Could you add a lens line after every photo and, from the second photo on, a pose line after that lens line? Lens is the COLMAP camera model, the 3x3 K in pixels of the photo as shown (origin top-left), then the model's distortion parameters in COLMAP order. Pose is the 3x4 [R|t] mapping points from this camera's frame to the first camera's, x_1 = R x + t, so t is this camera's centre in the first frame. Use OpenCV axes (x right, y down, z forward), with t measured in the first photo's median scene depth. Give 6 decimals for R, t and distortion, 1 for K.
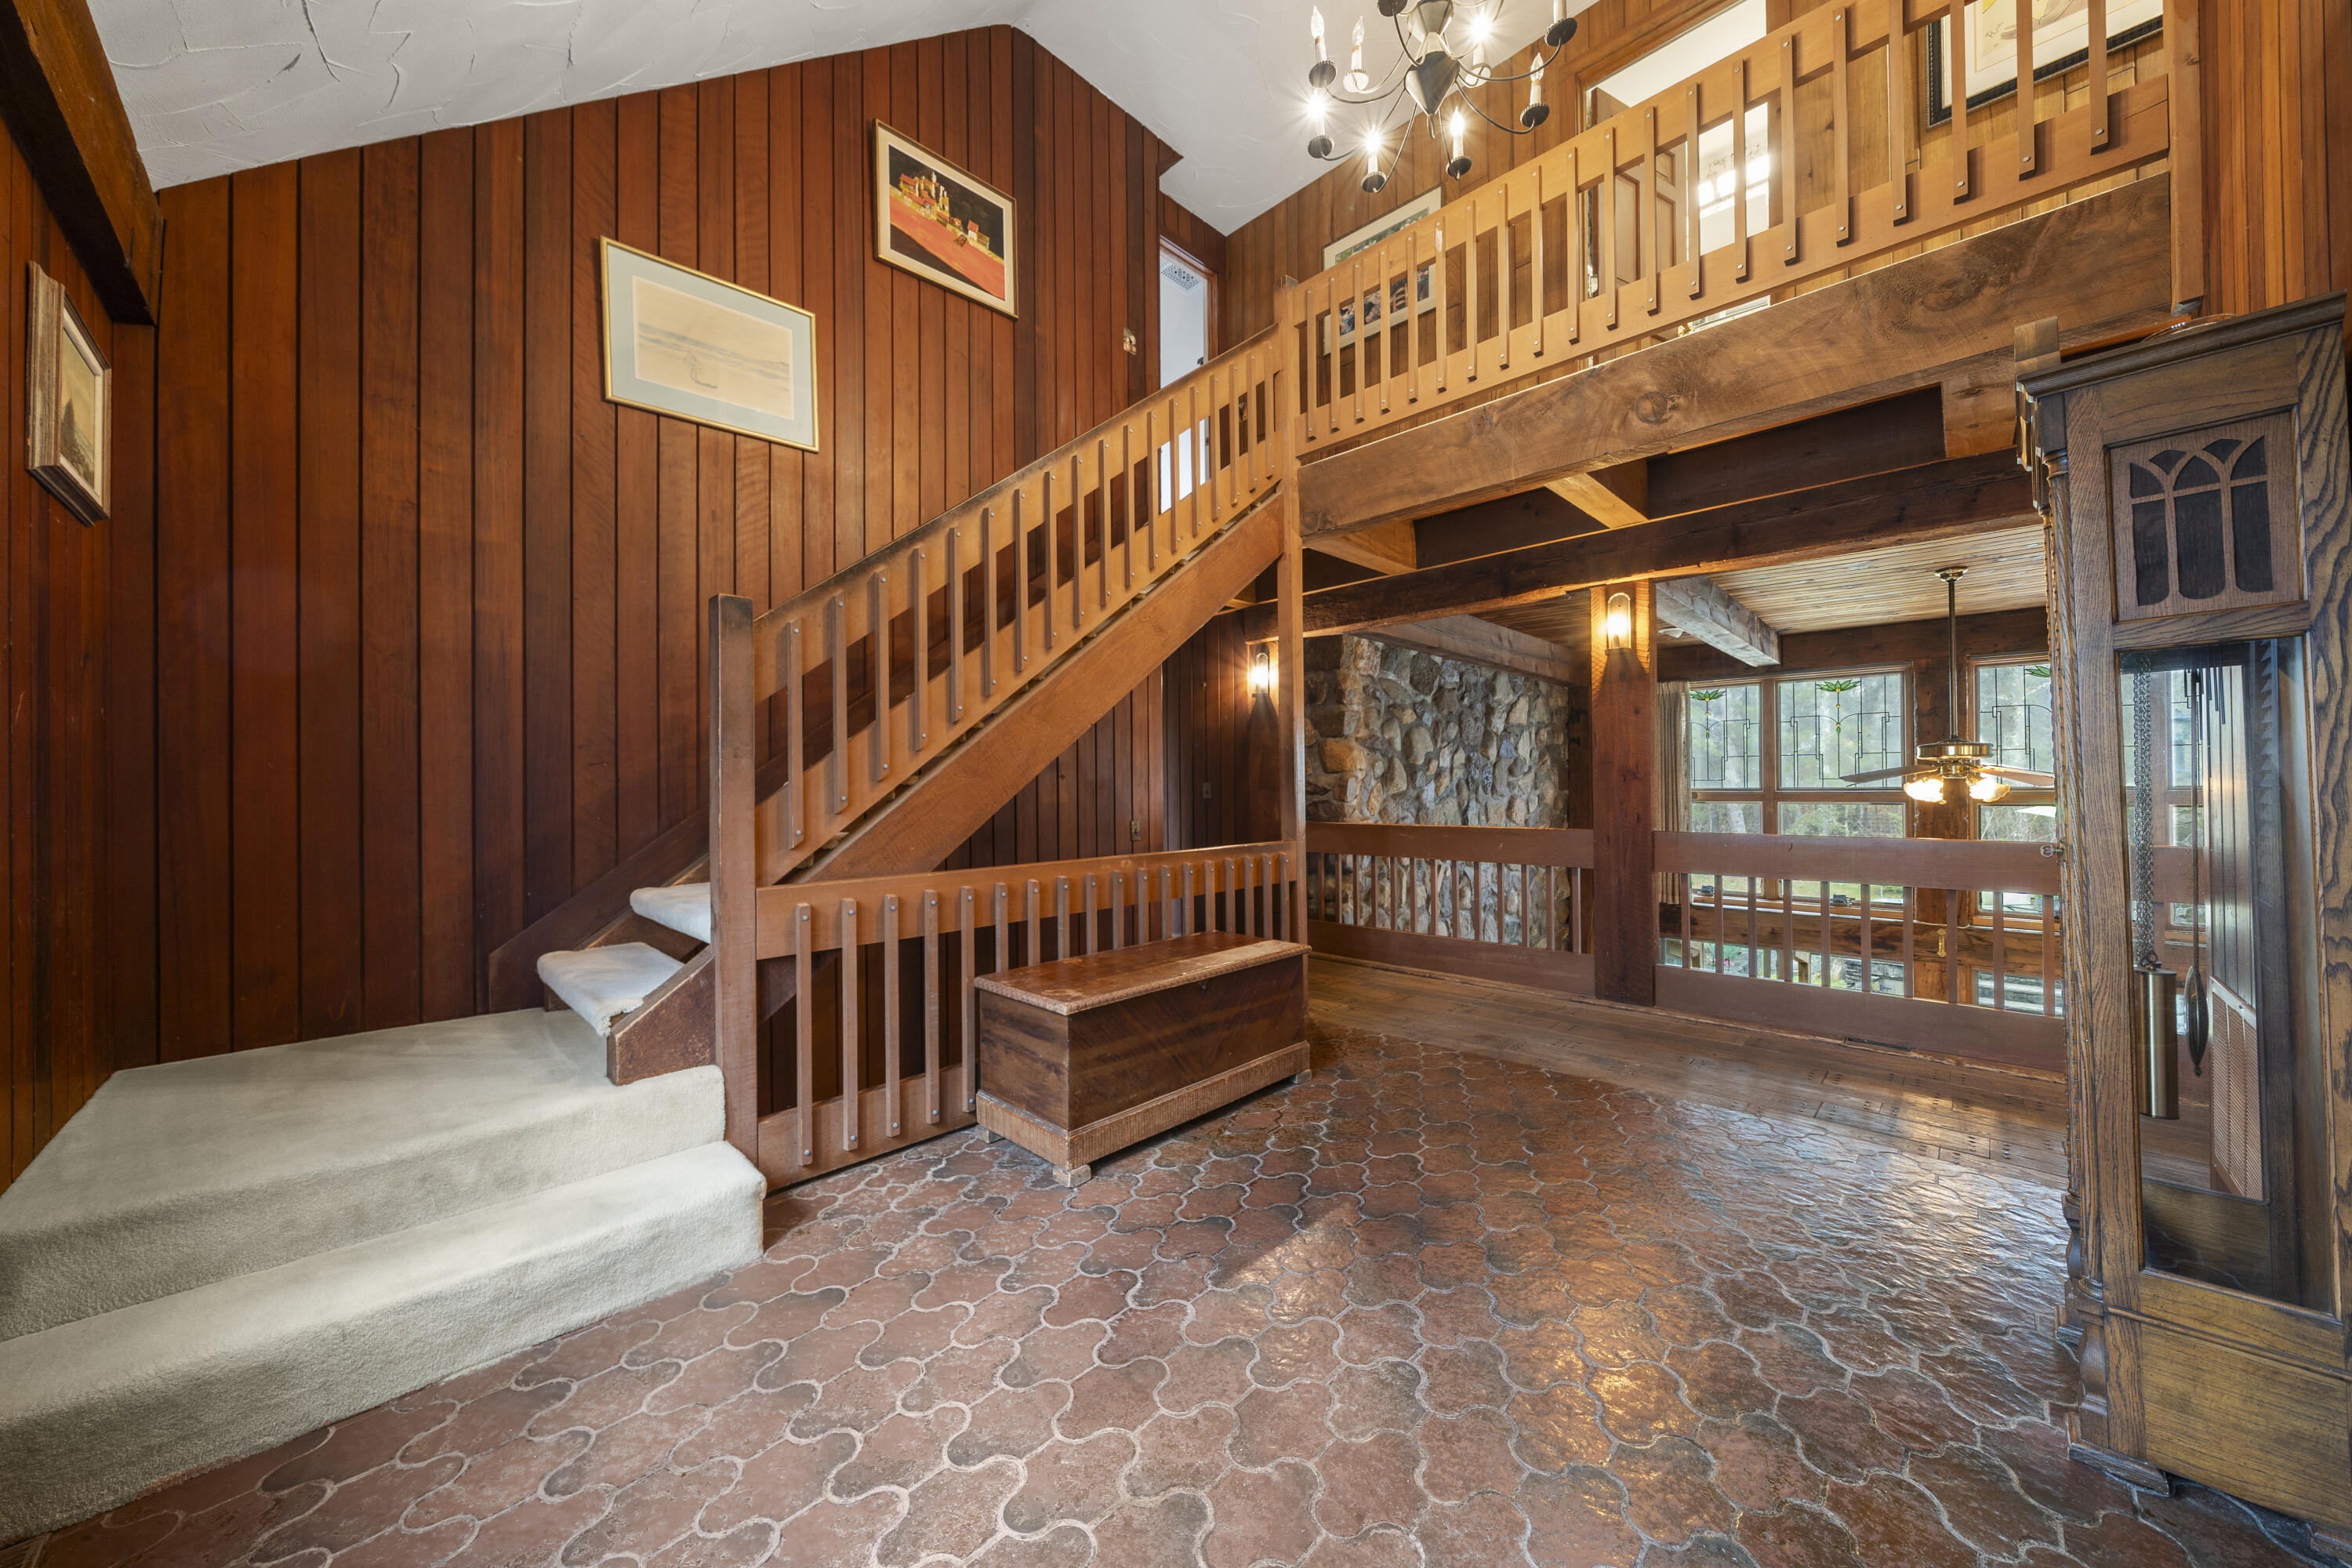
lens RADIAL K [[796.8, 0, 1180.4], [0, 796.8, 768.3], [0, 0, 1]] dist [-0.009548, -0.000052]
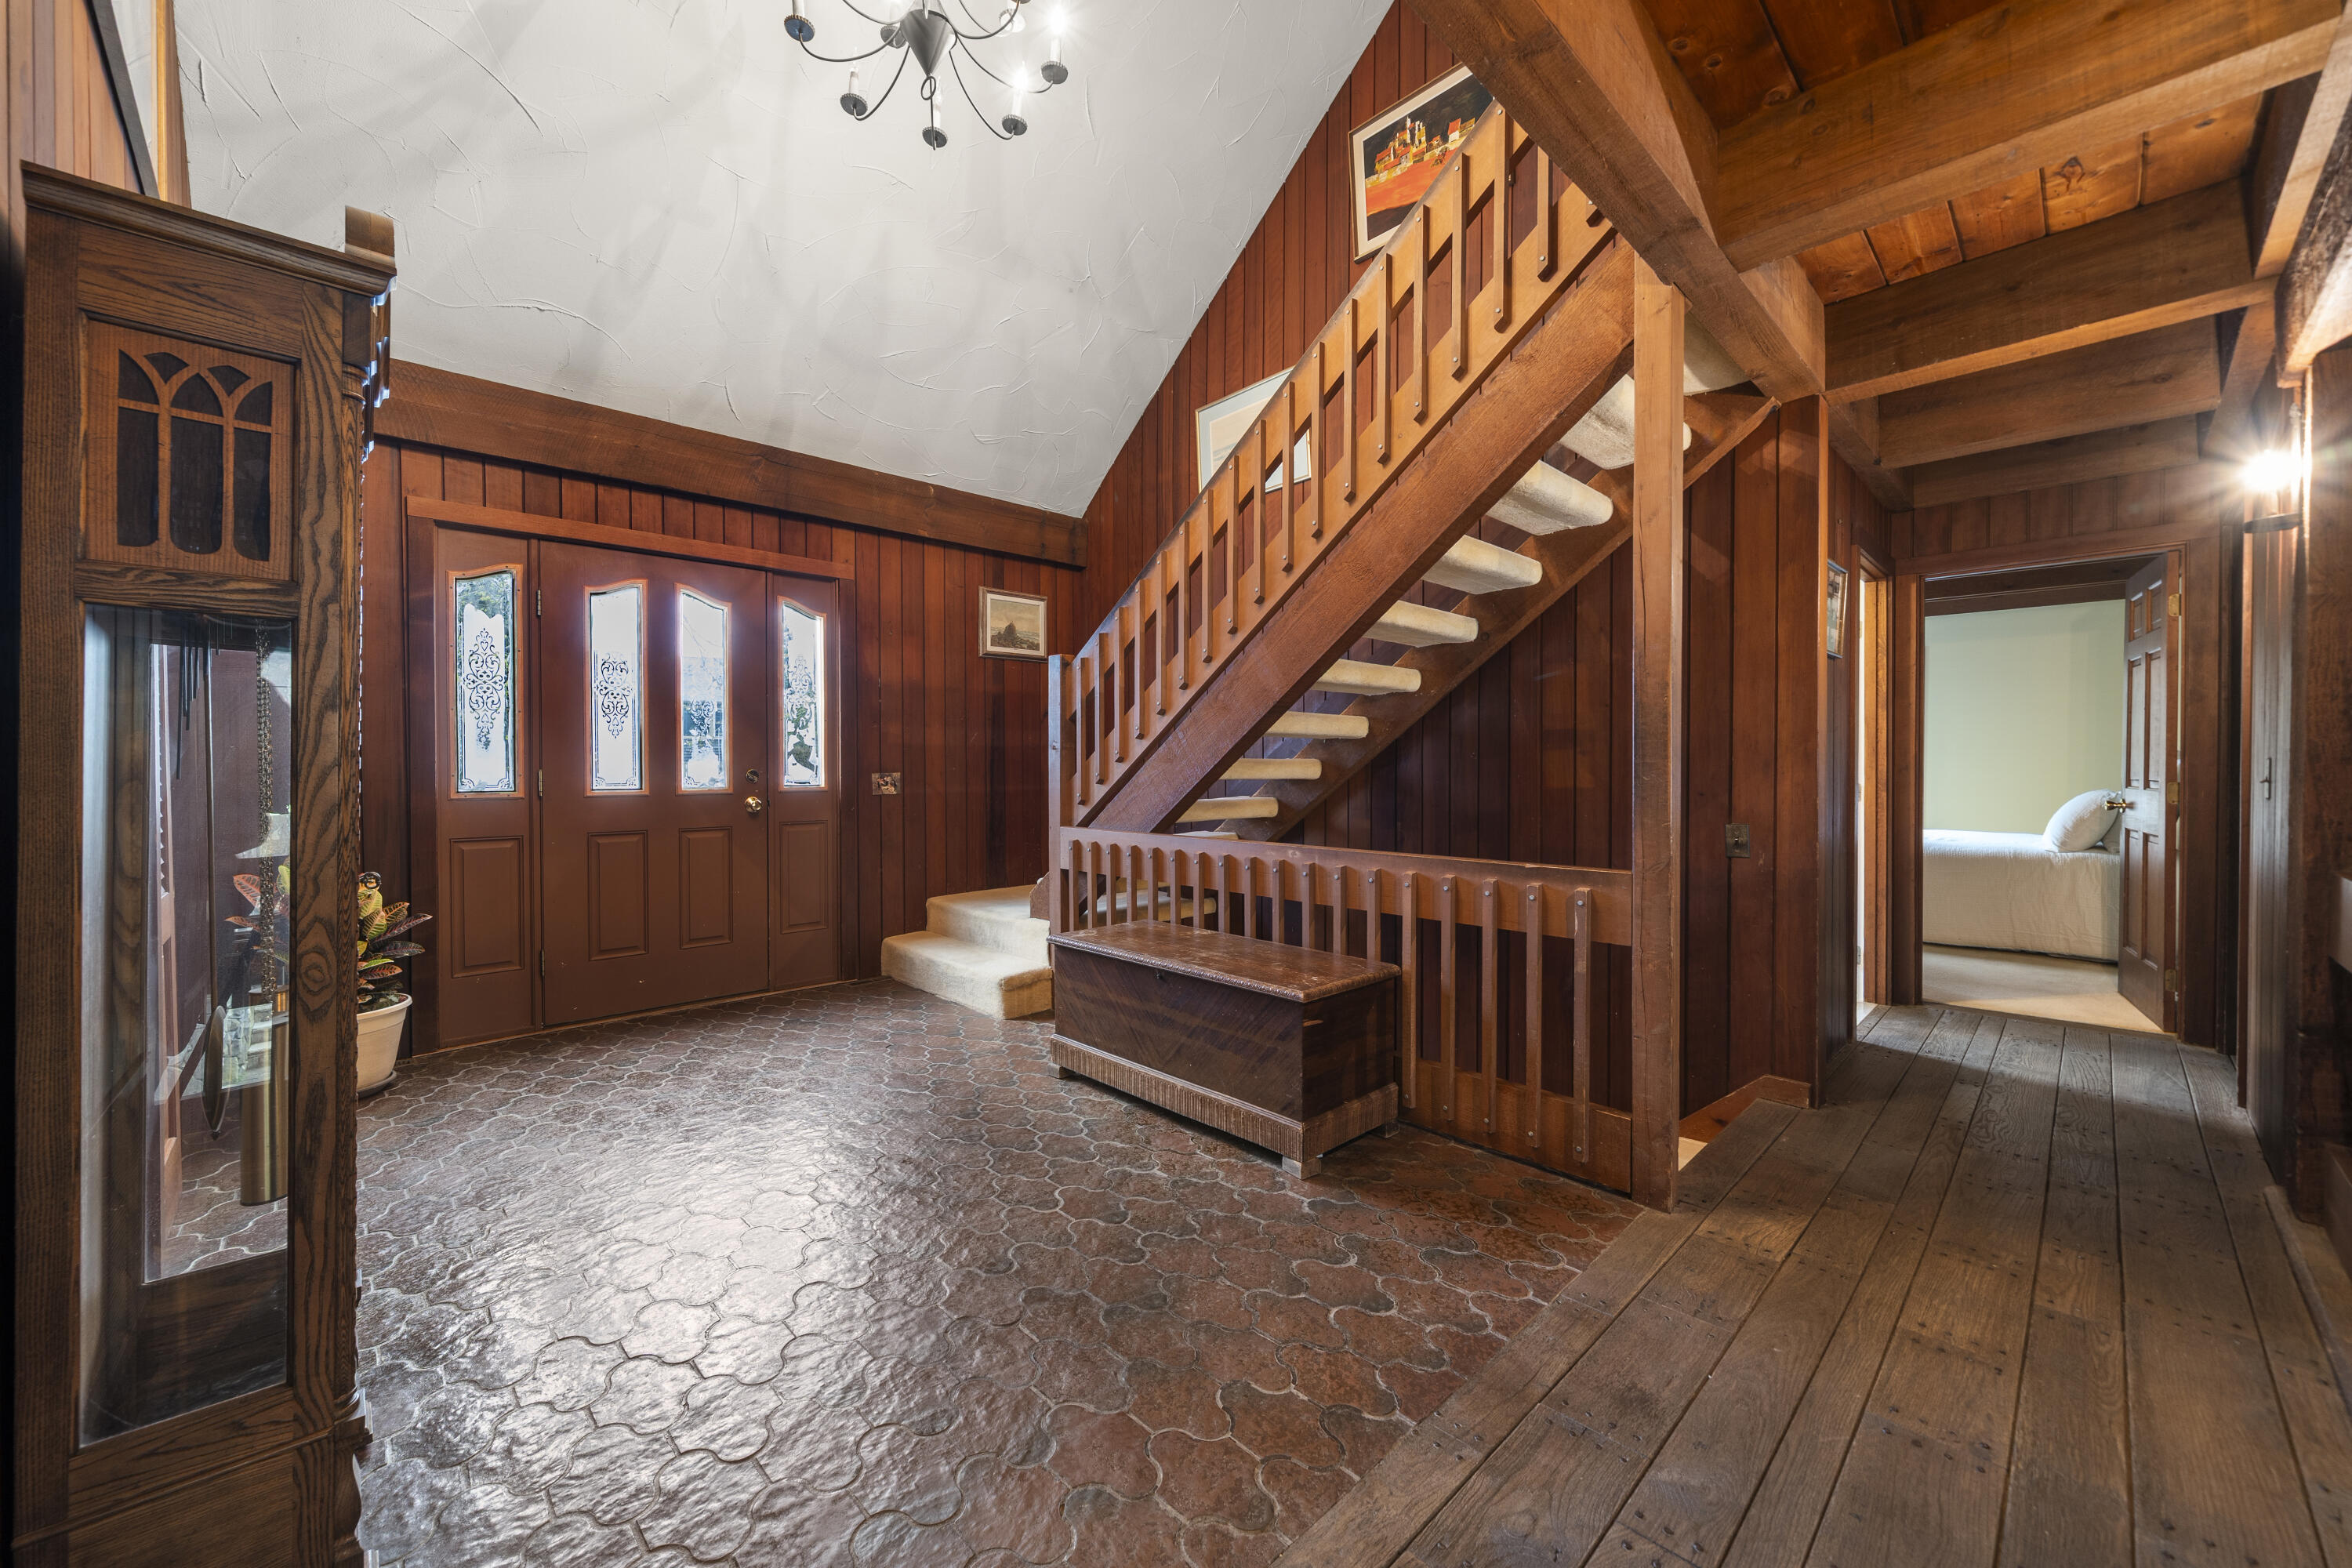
lens RADIAL K [[909.0, 0, 1167.7], [0, 909.0, 778.1], [0, 0, 1]] dist [-0.002139, -0.000092]
pose [[-0.028606, 0.011719, -0.999522, 0.995655], [0.013035, 0.999851, 0.011350, 0.024149], [0.999506, -0.012704, -0.028754, 0.930745]]
